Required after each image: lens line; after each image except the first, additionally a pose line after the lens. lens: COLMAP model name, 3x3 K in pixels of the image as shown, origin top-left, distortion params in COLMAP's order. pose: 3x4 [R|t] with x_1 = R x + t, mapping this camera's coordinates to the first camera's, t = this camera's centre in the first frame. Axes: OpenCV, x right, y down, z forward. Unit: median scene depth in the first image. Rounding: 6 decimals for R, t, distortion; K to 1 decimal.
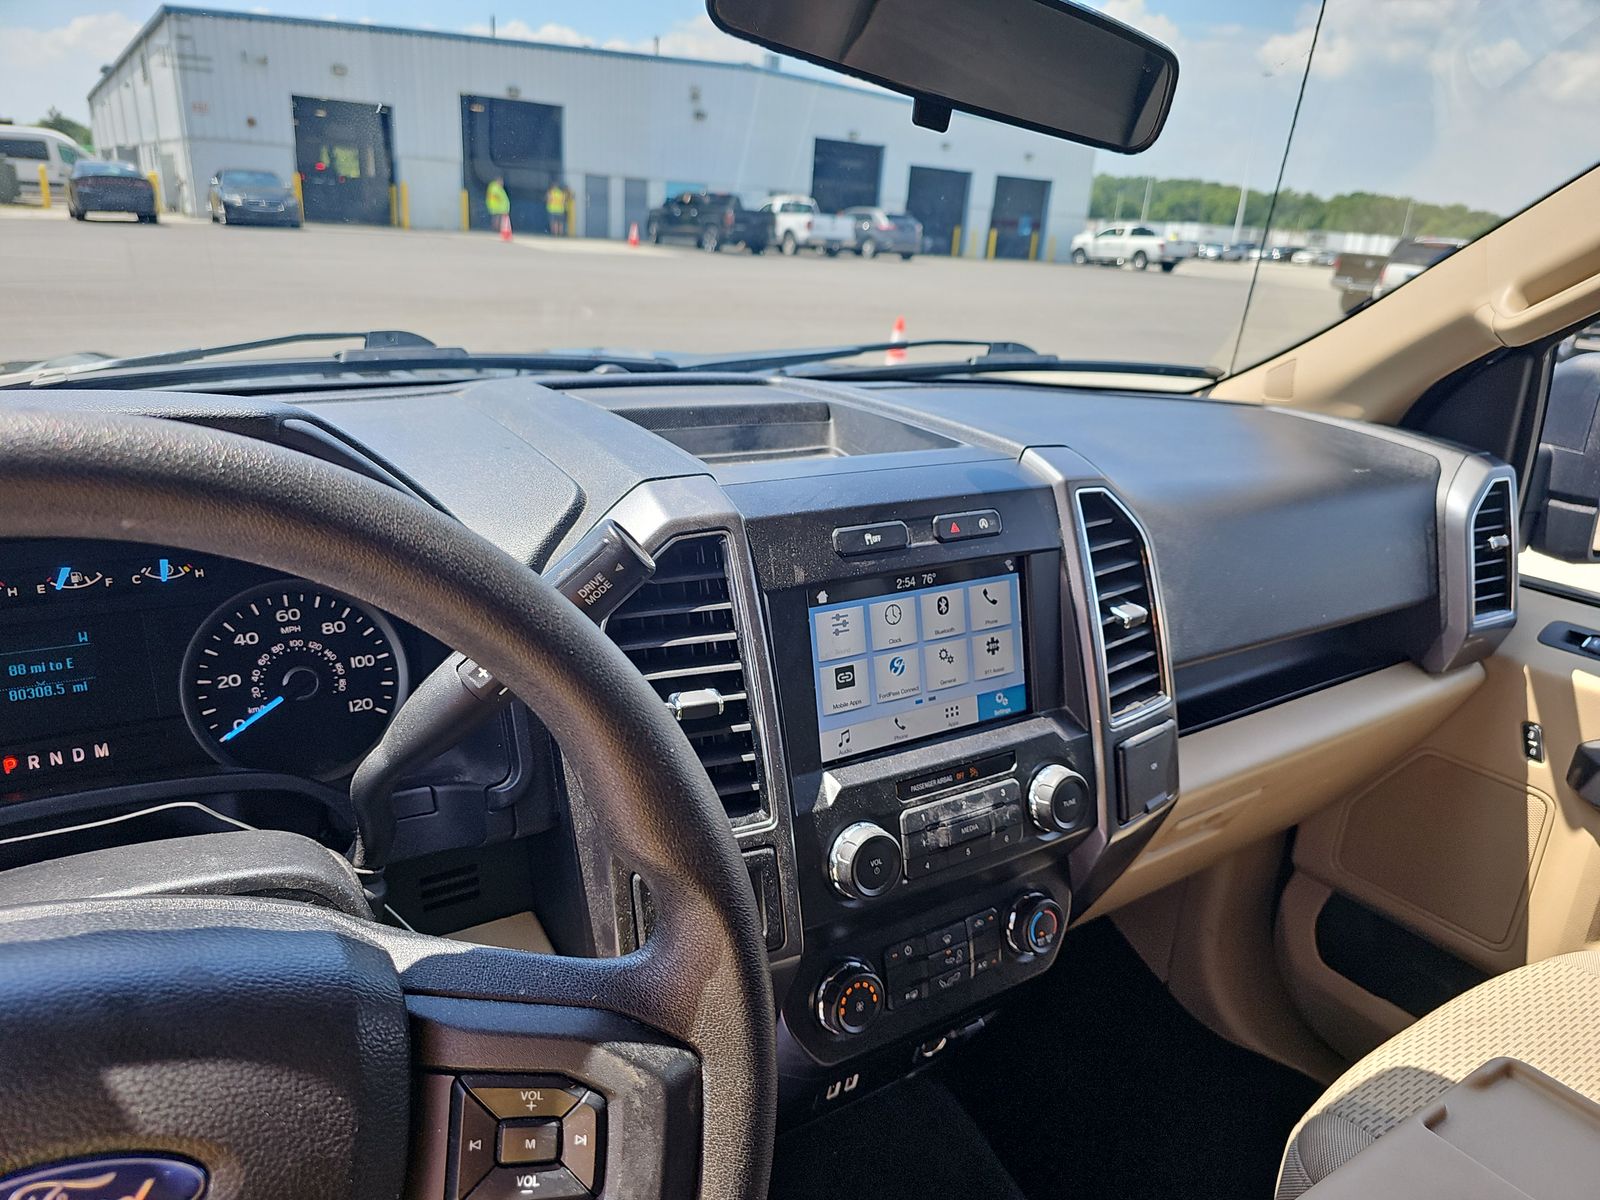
lens RADIAL K [[1089.9, 0, 812.9], [0, 1089.9, 626.8], [0, 0, 1]] dist [0.025526, -0.038554]
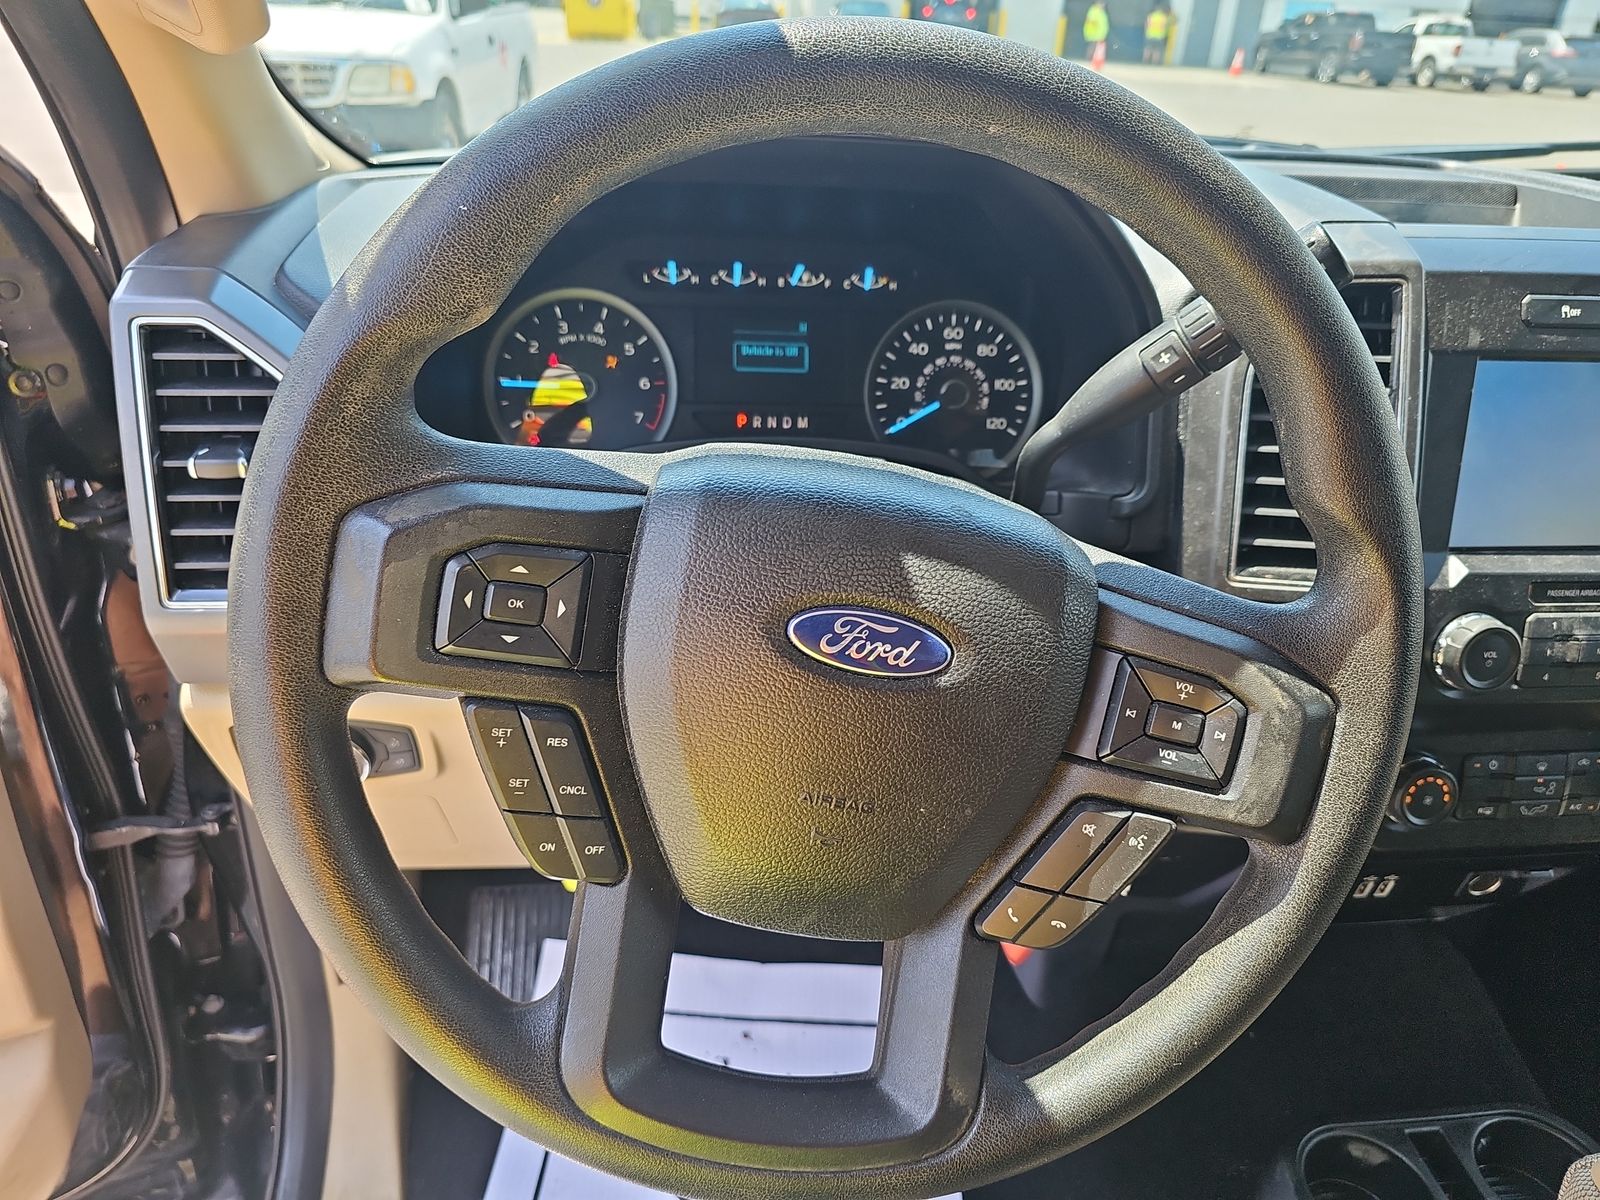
lens RADIAL K [[1089.9, 0, 812.9], [0, 1089.9, 626.8], [0, 0, 1]] dist [0.025526, -0.038554]
pose [[0.886135, 0.207348, -0.414454, -0.073767], [-0.152597, 0.975000, 0.161519, 0.125933], [0.437584, -0.079883, 0.895622, -0.108820]]
